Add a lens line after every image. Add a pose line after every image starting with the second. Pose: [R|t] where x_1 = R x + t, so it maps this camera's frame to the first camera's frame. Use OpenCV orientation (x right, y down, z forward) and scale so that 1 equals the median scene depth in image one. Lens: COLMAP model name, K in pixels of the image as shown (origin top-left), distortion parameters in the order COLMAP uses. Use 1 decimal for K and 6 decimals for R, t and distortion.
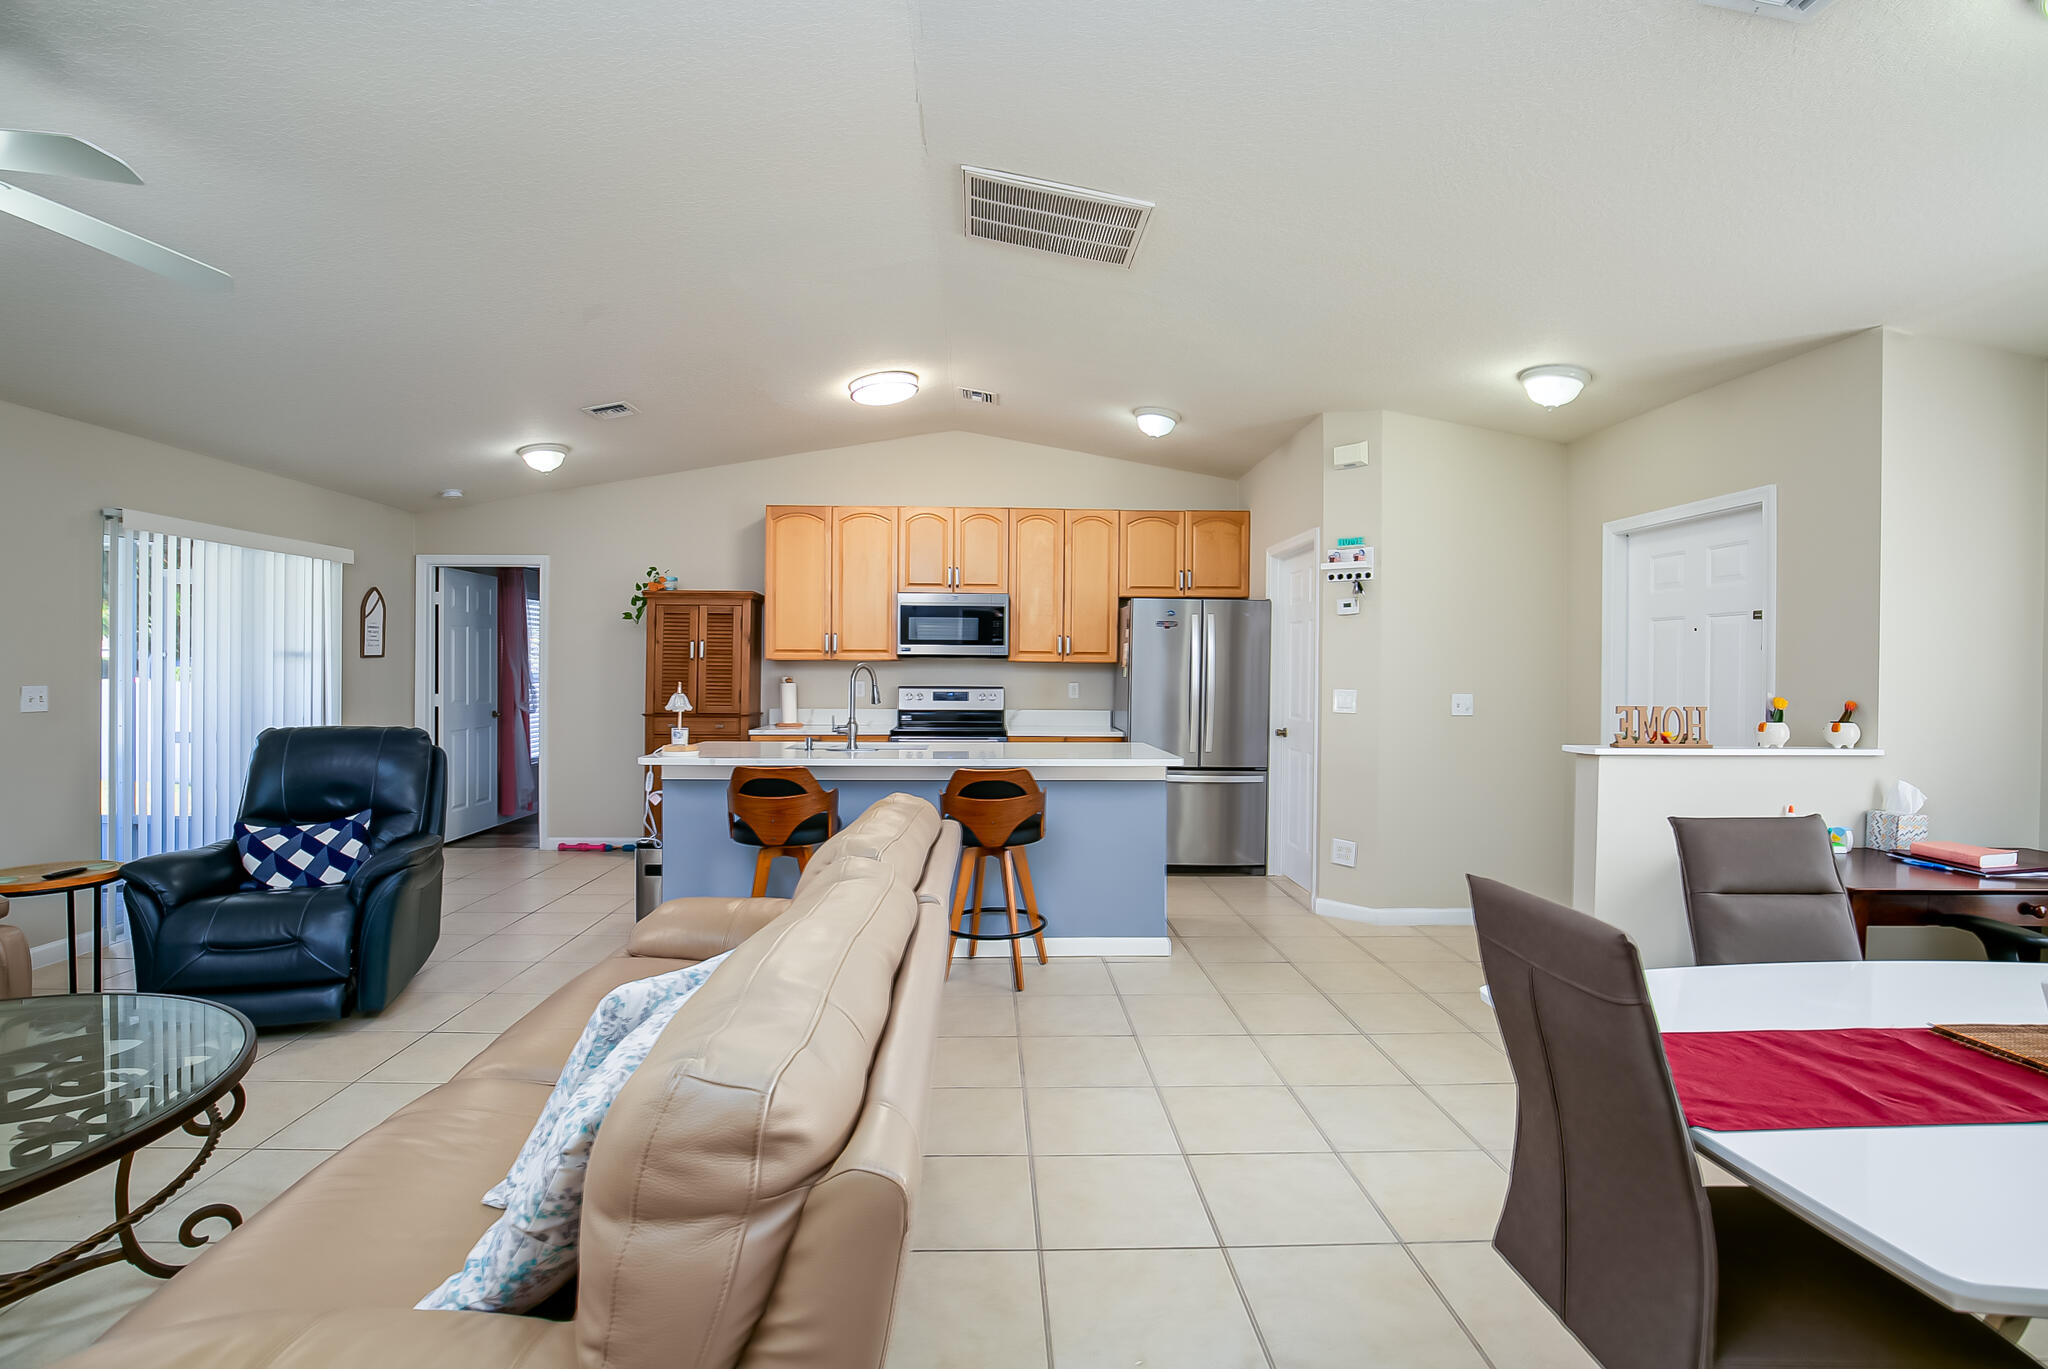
lens RADIAL K [[950.2, 0, 1003.9], [0, 950.2, 674.3], [0, 0, 1]] dist [-0.026949, -0.000446]
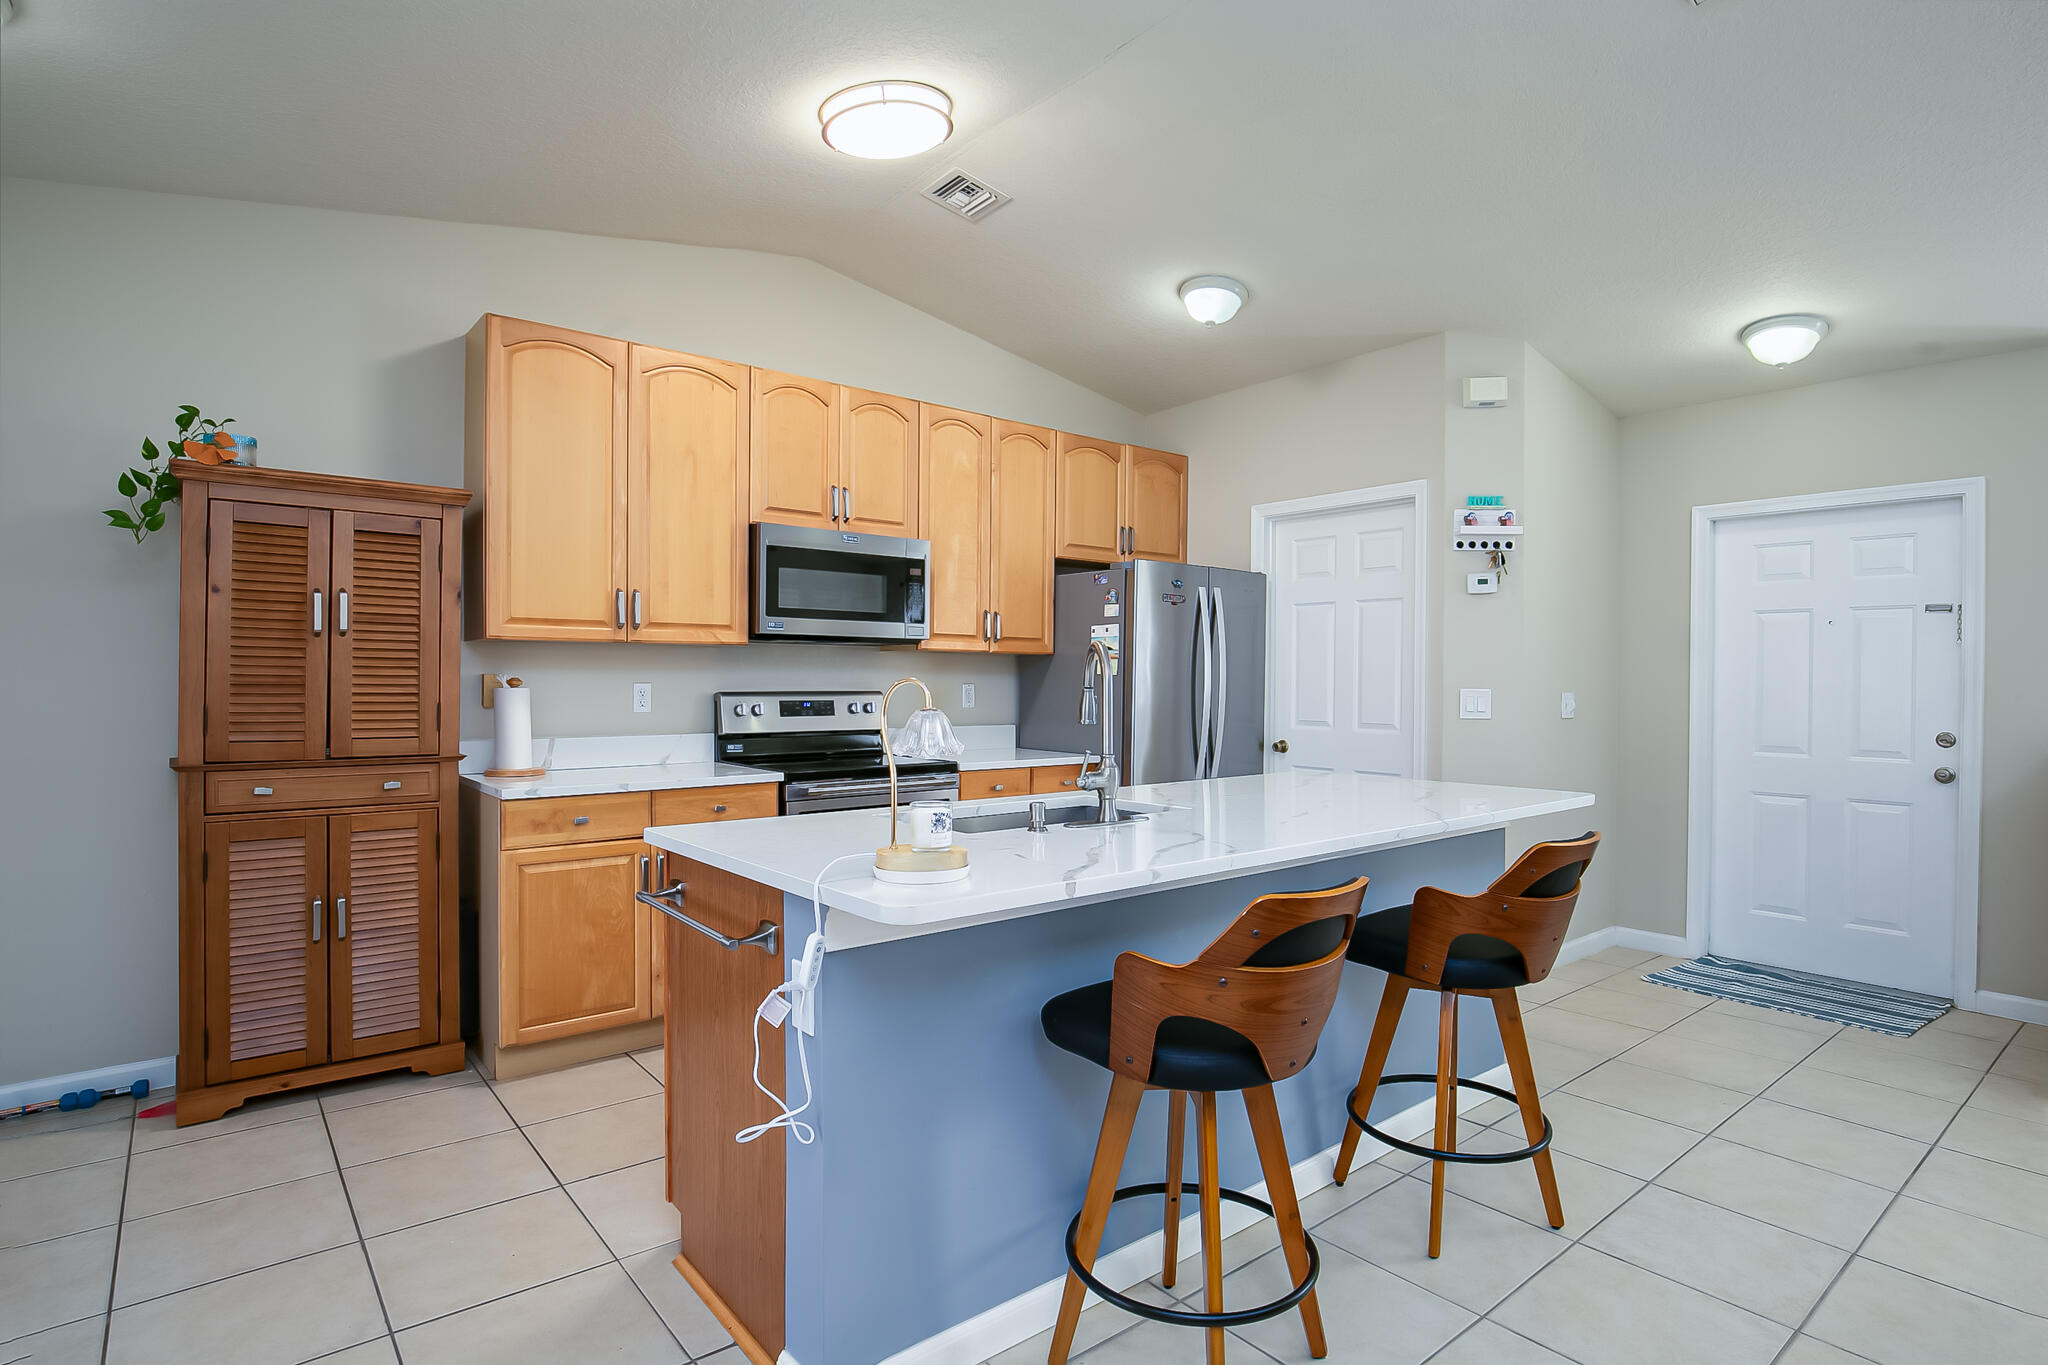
lens RADIAL K [[1040.3, 0, 1024.0], [0, 1040.3, 682.5], [0, 0, 1]] dist [-0.023893, -0.000066]
pose [[0.788494, -0.004078, 0.615029, -0.360539], [0.001597, 0.999988, 0.004583, 0.004781], [-0.615041, -0.002632, 0.788491, 0.431068]]
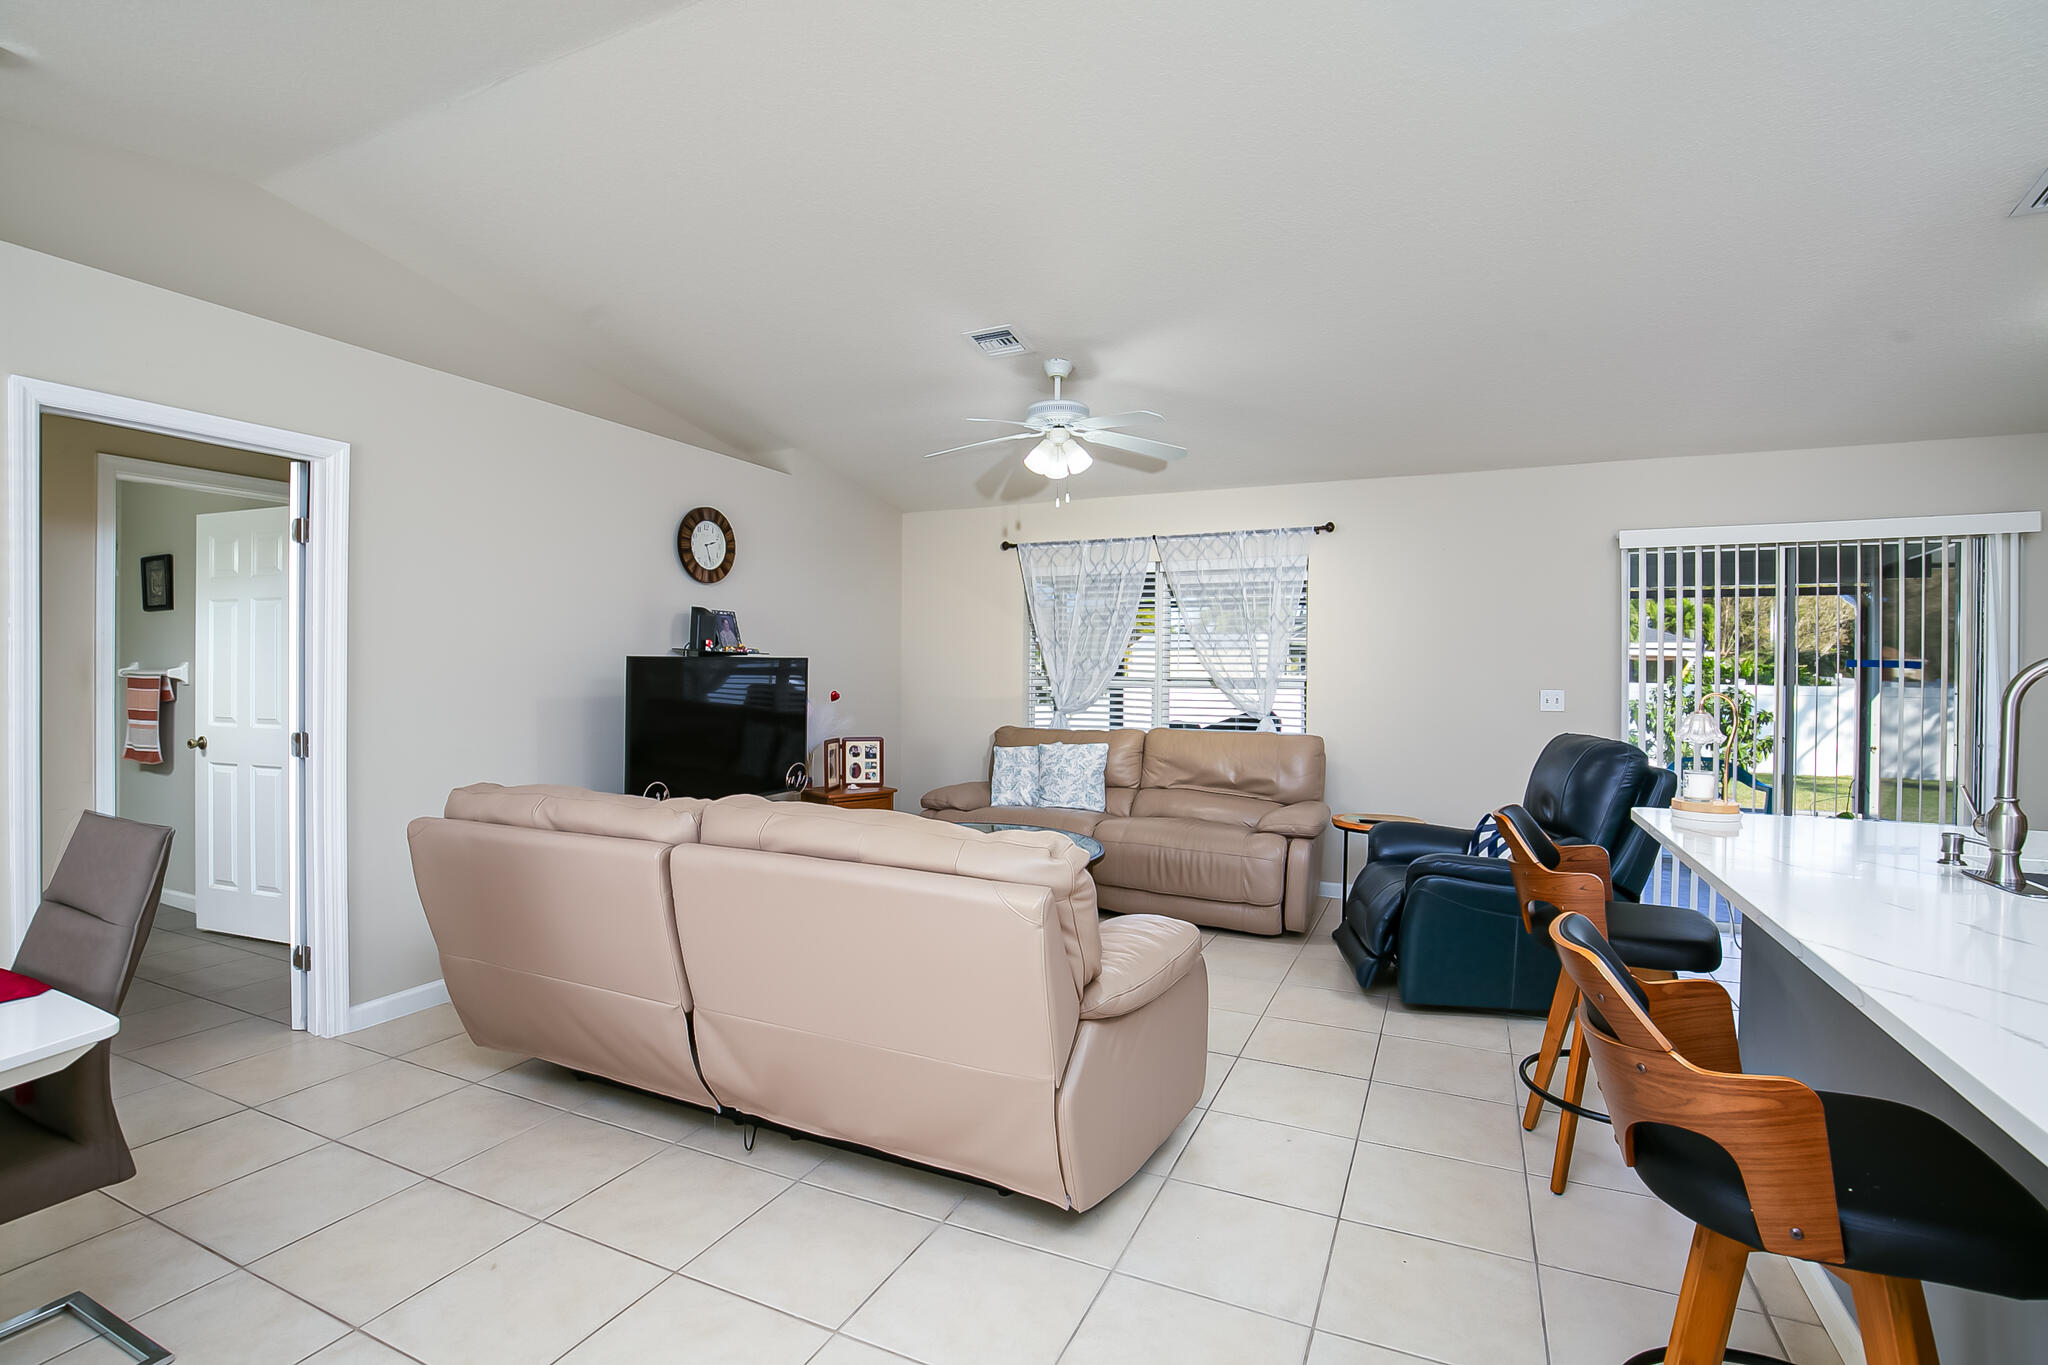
lens RADIAL K [[950.2, 0, 1003.9], [0, 950.2, 672.3], [0, 0, 1]] dist [-0.026949, -0.000446]
pose [[-0.456024, -0.009360, -0.889918, 0.243289], [-0.014818, 0.999886, -0.002924, 0.001716], [0.889844, 0.011854, -0.456111, 0.566448]]
